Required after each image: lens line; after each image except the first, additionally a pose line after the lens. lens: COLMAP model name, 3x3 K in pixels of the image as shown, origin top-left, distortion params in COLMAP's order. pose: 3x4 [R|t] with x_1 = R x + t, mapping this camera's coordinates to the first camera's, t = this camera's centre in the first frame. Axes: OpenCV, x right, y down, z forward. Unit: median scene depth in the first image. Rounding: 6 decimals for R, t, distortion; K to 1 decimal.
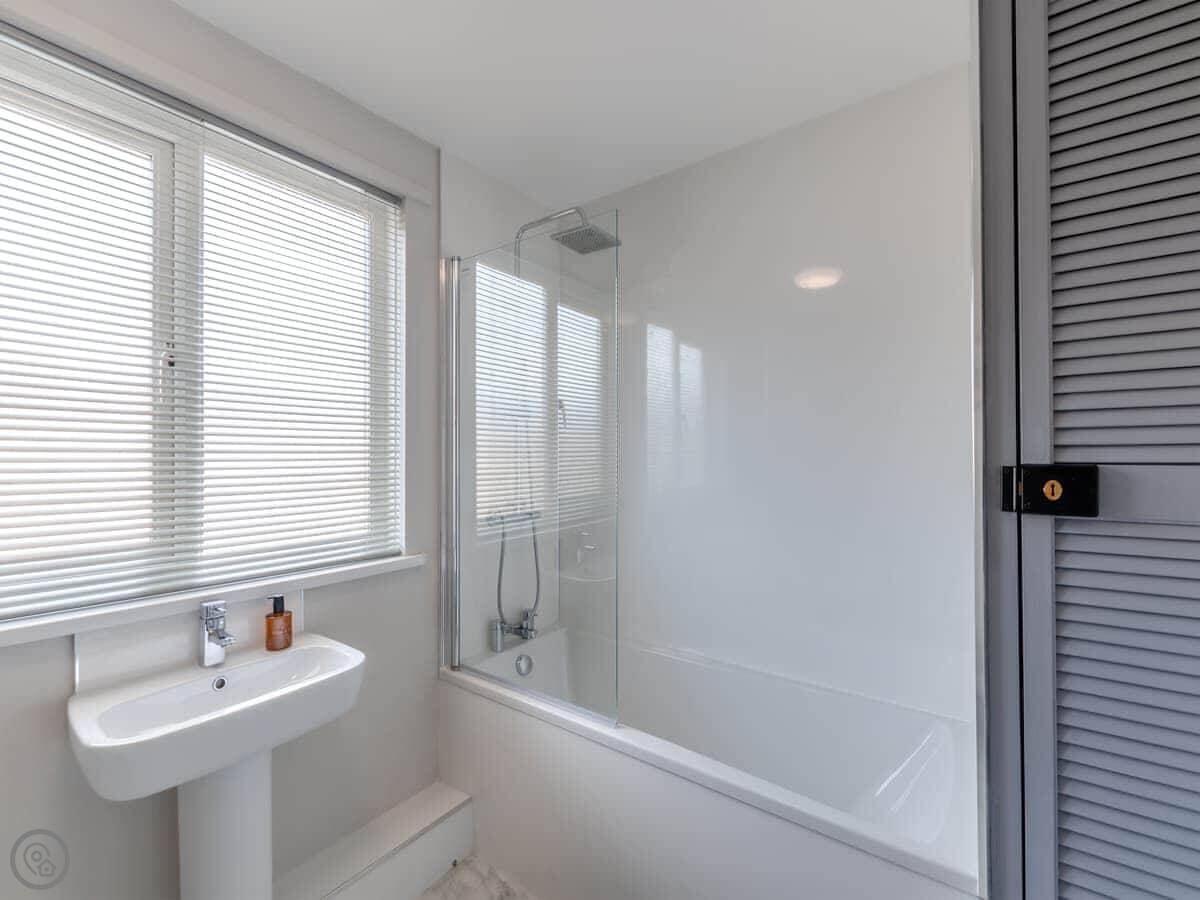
lens RADIAL K [[517.8, 0, 604.1], [0, 517.8, 448.6], [0, 0, 1]] dist [0.002983, 0.000457]
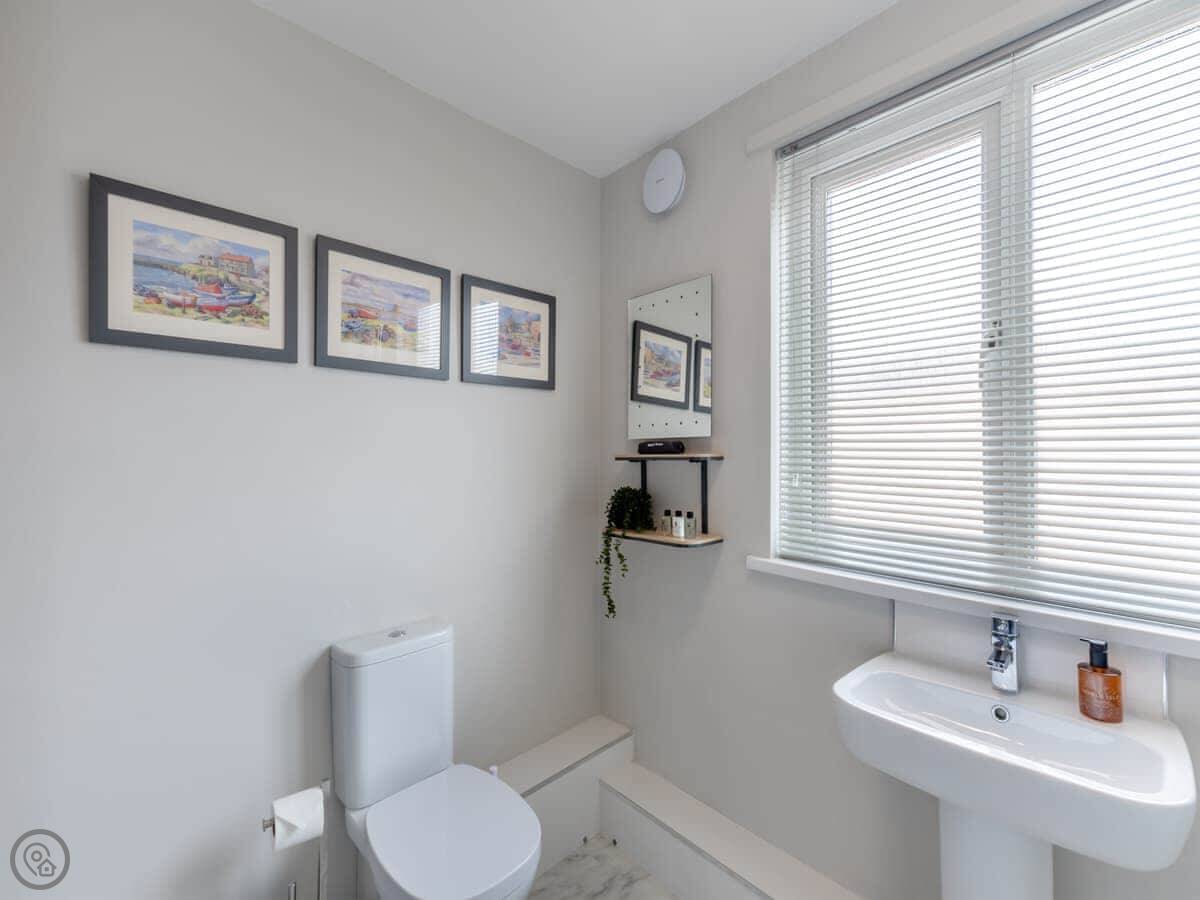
lens RADIAL K [[517.8, 0, 604.1], [0, 517.8, 448.6], [0, 0, 1]] dist [0.002983, 0.000457]
pose [[-0.185806, -0.007609, -0.982557, 0.157752], [0.005689, 0.999945, -0.008820, 0.020356], [0.982570, -0.007229, -0.185753, 0.399746]]
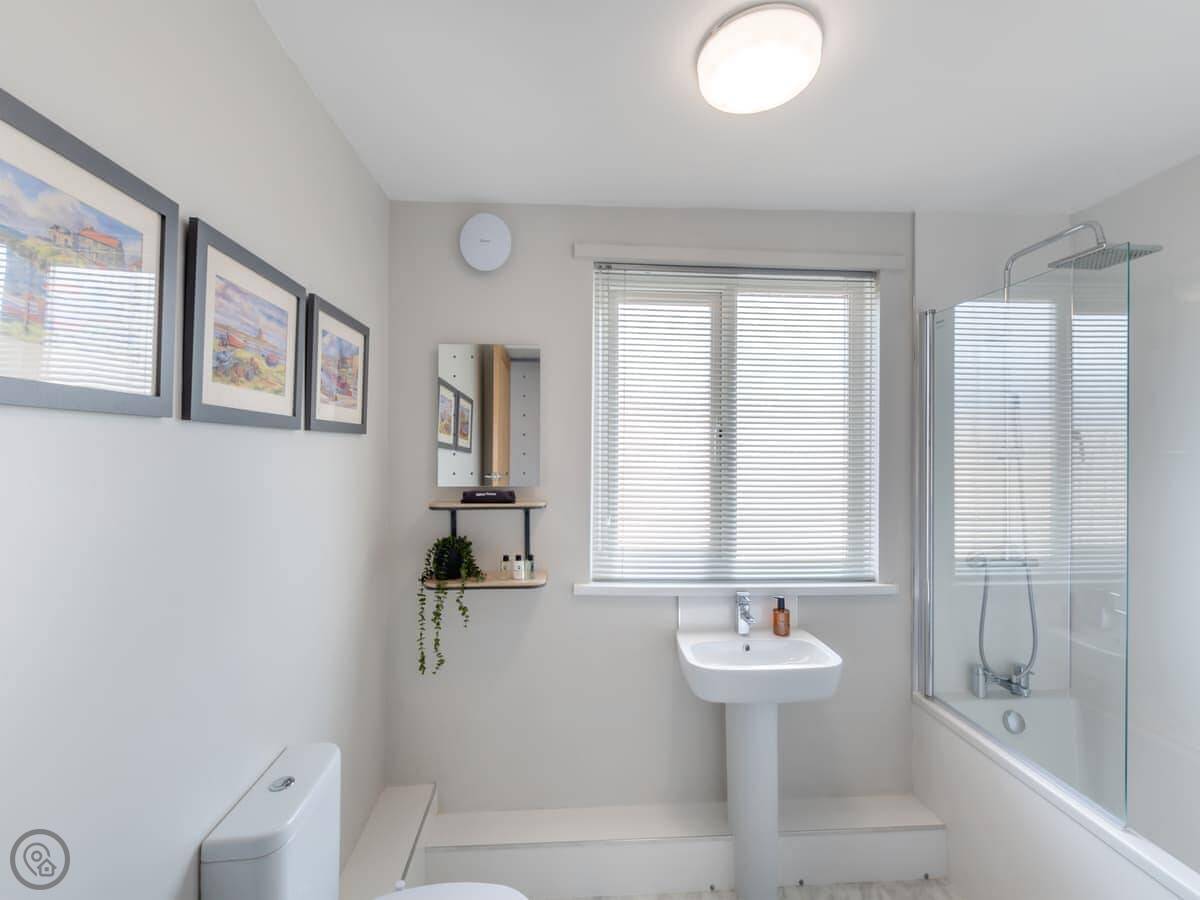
lens RADIAL K [[526.7, 0, 595.0], [0, 526.7, 450.2], [0, 0, 1]] dist [-0.000009, -0.000056]
pose [[0.641800, 0.003054, -0.766866, 0.114176], [-0.002260, 0.999995, 0.002091, -0.095419], [0.766869, 0.000391, 0.641804, -0.246741]]
